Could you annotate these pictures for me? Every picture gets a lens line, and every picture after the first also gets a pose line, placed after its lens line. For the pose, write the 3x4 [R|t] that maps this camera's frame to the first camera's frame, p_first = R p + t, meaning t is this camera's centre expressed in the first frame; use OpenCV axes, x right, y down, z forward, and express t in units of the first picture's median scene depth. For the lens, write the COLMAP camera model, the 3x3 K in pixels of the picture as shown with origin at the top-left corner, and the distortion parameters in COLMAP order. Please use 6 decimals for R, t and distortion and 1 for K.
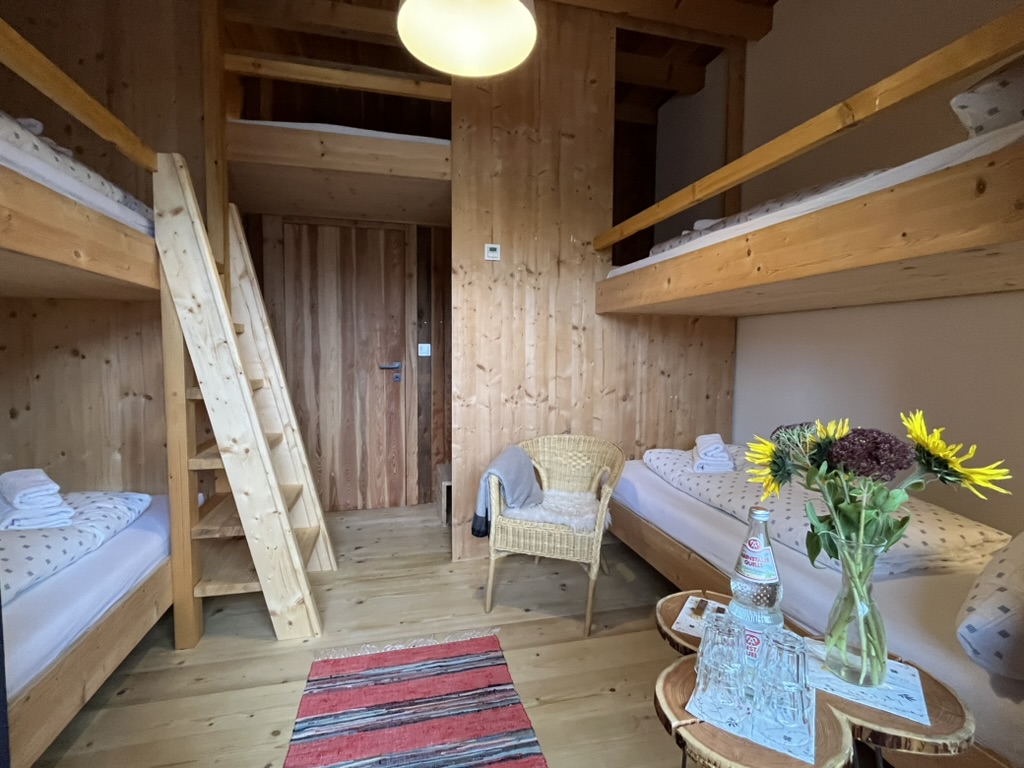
lens RADIAL K [[479.6, 0, 512.0], [0, 479.6, 380.8], [0, 0, 1]] dist [-0.000311, -0.000061]
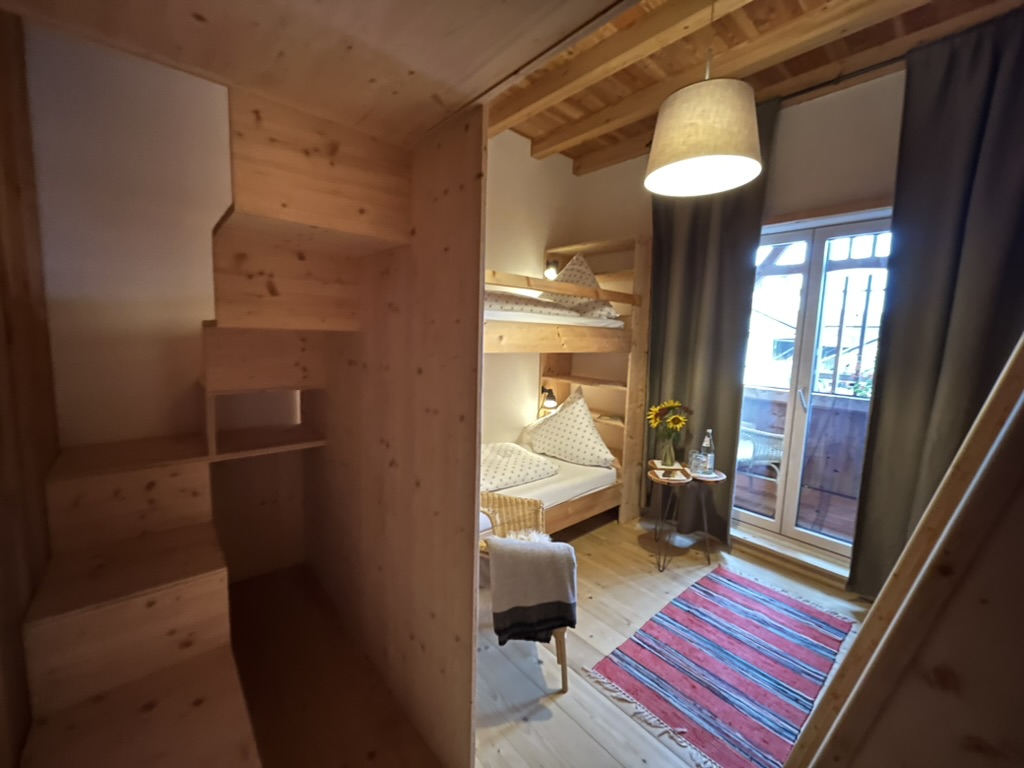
lens RADIAL K [[413.3, 0, 514.3], [0, 413.3, 383.8], [0, 0, 1]] dist [-0.000425, -0.000012]
pose [[-0.455546, -0.127907, 0.880975, -0.875094], [0.021538, 0.987751, 0.154547, -0.329148], [-0.889952, 0.089378, -0.447211, 1.891682]]
